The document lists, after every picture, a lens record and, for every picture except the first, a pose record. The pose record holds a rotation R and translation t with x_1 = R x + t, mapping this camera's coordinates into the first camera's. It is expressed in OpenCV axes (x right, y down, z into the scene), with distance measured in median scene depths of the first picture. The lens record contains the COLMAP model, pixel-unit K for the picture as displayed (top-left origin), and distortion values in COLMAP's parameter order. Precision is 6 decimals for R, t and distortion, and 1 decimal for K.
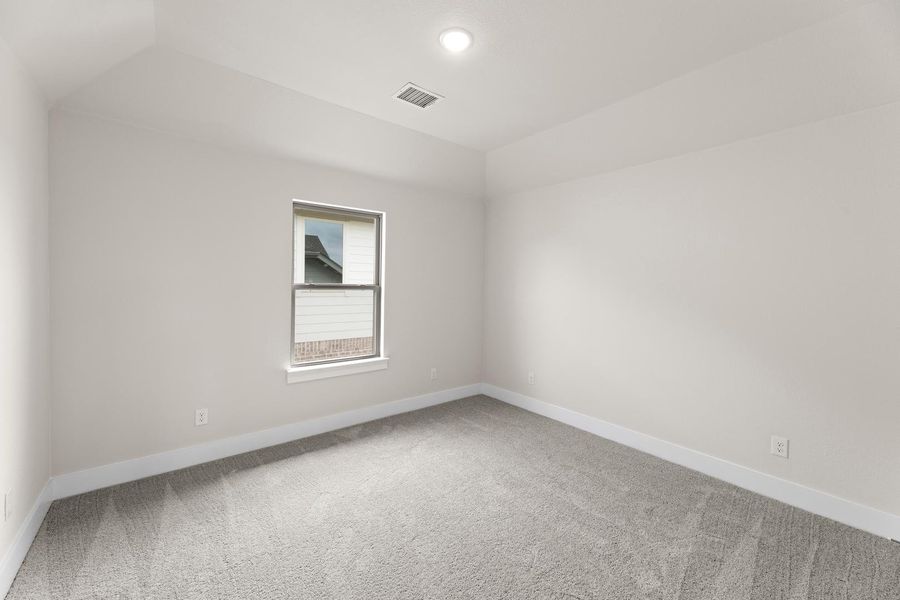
lens RADIAL K [[363.1, 0, 450.2], [0, 363.1, 295.9], [0, 0, 1]] dist [-0.000145, -0.000006]
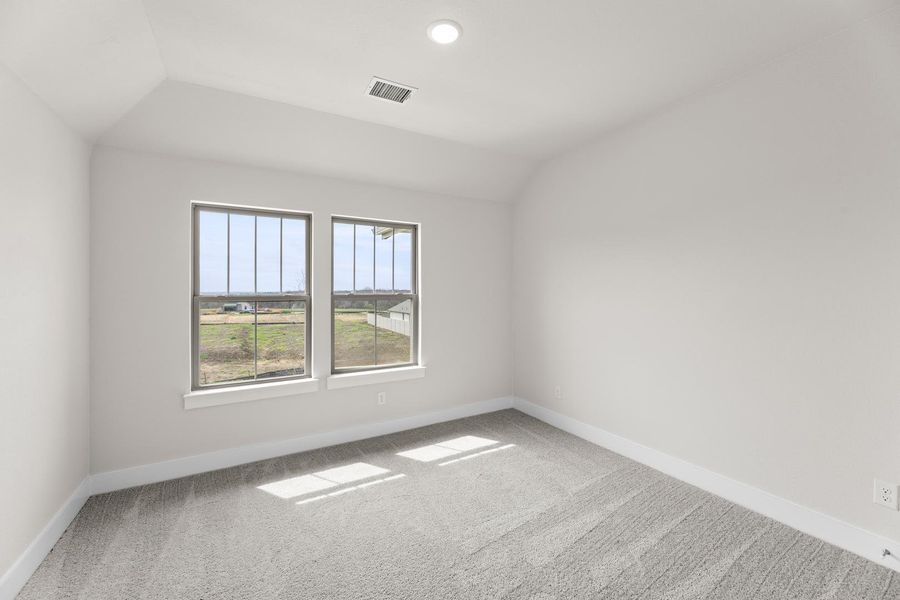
lens RADIAL K [[351.4, 0, 449.6], [0, 351.4, 292.7], [0, 0, 1]] dist [0.000747, 0.000221]
pose [[0.987101, -0.011597, -0.159680, 0.123355], [0.006343, 0.999423, -0.033372, -0.002745], [0.159975, 0.031928, 0.986605, 0.099285]]
